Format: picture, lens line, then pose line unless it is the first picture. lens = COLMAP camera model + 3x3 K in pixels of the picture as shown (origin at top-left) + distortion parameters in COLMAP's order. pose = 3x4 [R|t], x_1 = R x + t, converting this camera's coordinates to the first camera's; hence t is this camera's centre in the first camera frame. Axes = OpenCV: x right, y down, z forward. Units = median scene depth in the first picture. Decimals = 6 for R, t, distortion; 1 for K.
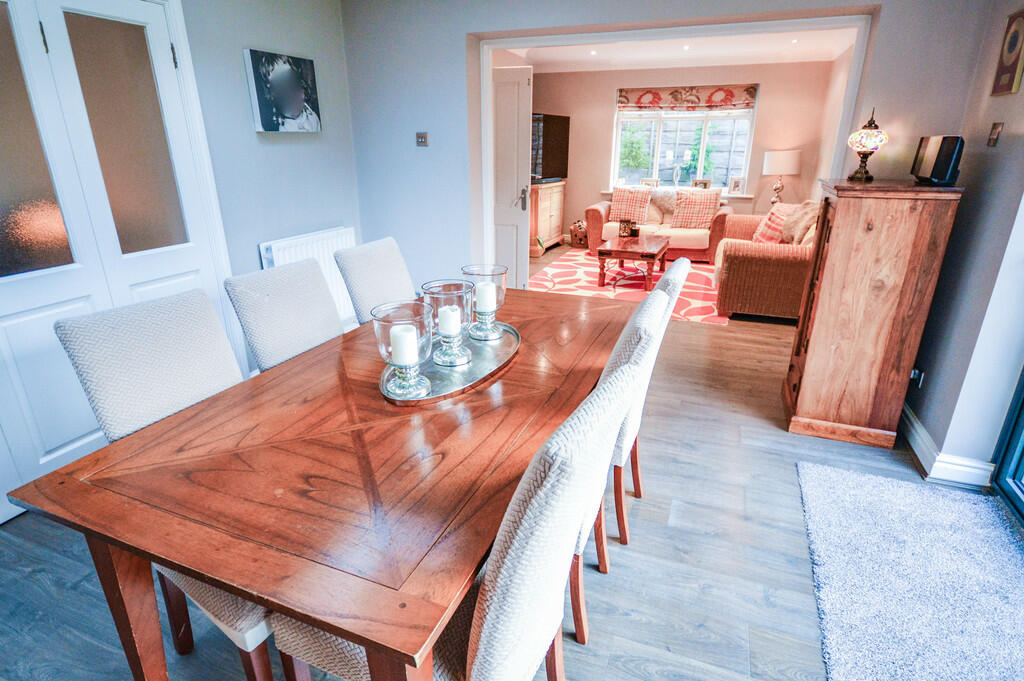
lens RADIAL K [[529.7, 0, 515.6], [0, 529.7, 340.2], [0, 0, 1]] dist [0.001605, -0.003130]
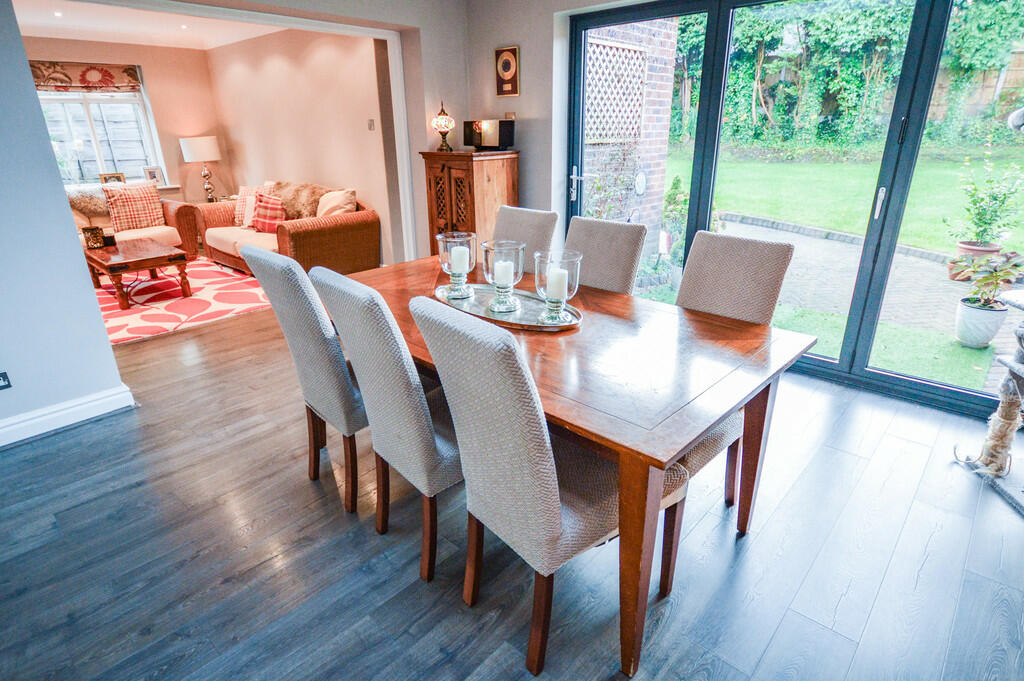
lens RADIAL K [[529.7, 0, 512.8], [0, 529.7, 337.0], [0, 0, 1]] dist [0.001605, -0.003130]
pose [[0.382181, -0.348164, 0.855990, -0.244256], [0.334386, 0.915641, 0.223130, -0.034916], [-0.861466, 0.200955, 0.466362, 0.094854]]
